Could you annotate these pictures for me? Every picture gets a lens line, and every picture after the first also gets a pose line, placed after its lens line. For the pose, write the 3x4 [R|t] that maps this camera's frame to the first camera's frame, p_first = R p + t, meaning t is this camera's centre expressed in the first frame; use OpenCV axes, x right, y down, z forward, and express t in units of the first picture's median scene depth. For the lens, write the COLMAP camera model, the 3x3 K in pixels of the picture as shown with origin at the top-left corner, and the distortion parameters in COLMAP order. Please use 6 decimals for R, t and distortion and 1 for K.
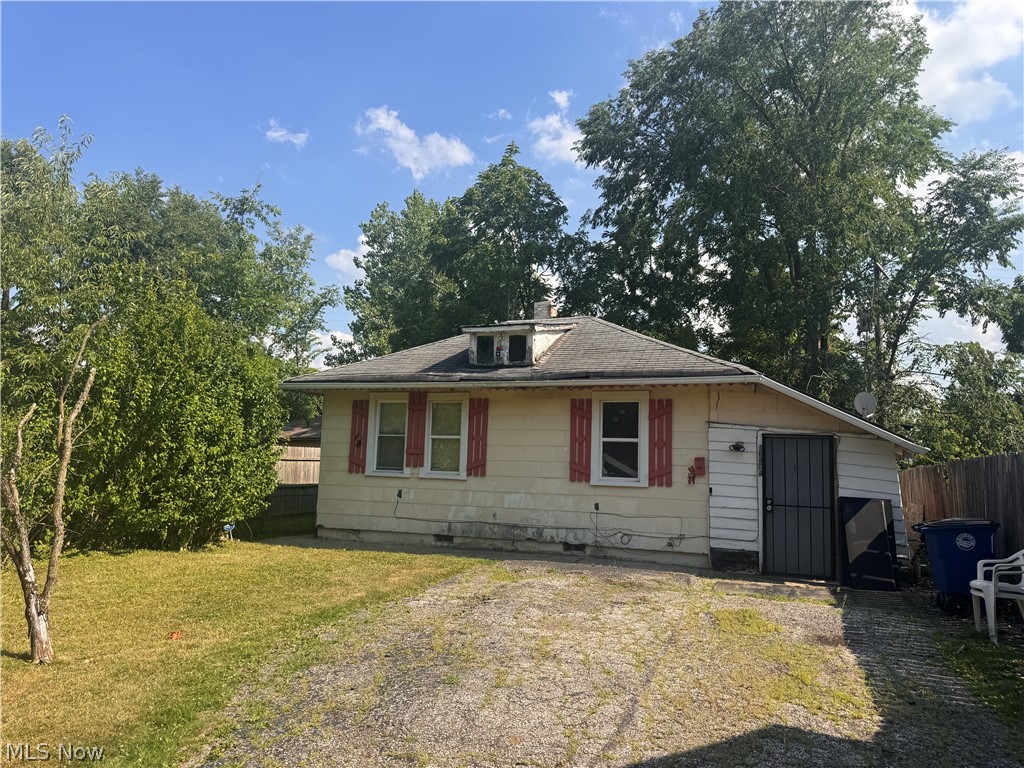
lens RADIAL K [[720.4, 0, 512.6], [0, 720.4, 398.6], [0, 0, 1]] dist [0.075975, -0.002420]
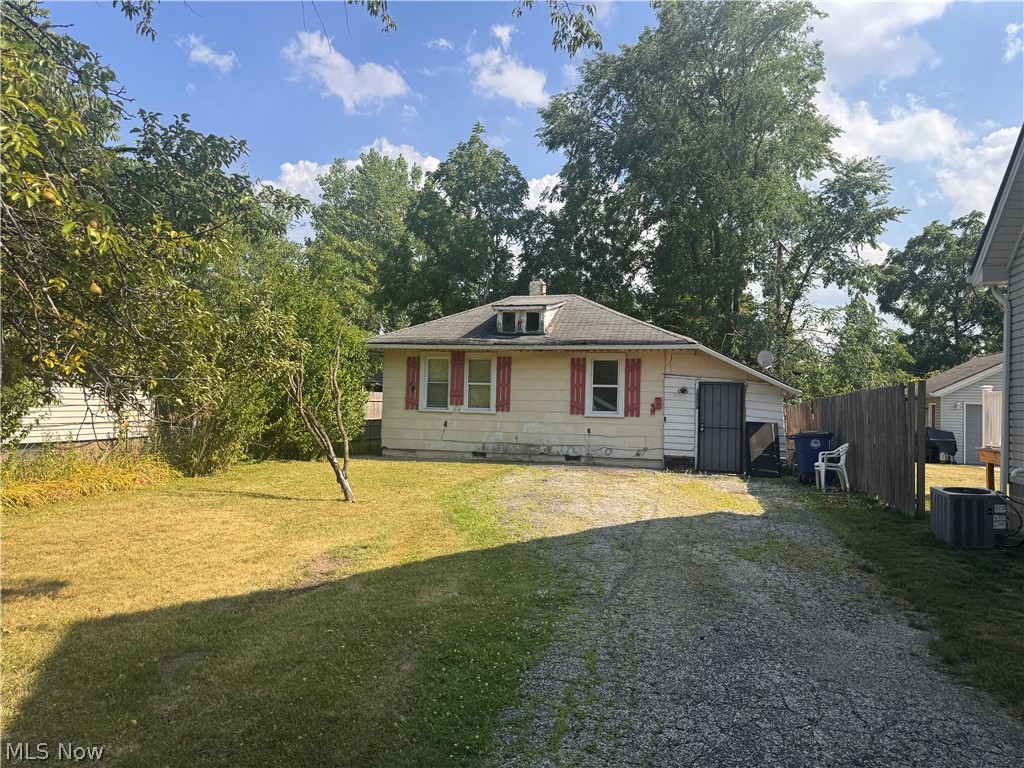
lens RADIAL K [[716.0, 0, 512.0], [0, 716.0, 384.0], [0, 0, 1]] dist [0.150838, -0.000880]
pose [[0.994058, -0.000694, 0.108845, -0.179866], [-0.005807, 0.998217, 0.059398, -0.029422], [-0.108693, -0.059677, 0.992282, -0.394179]]
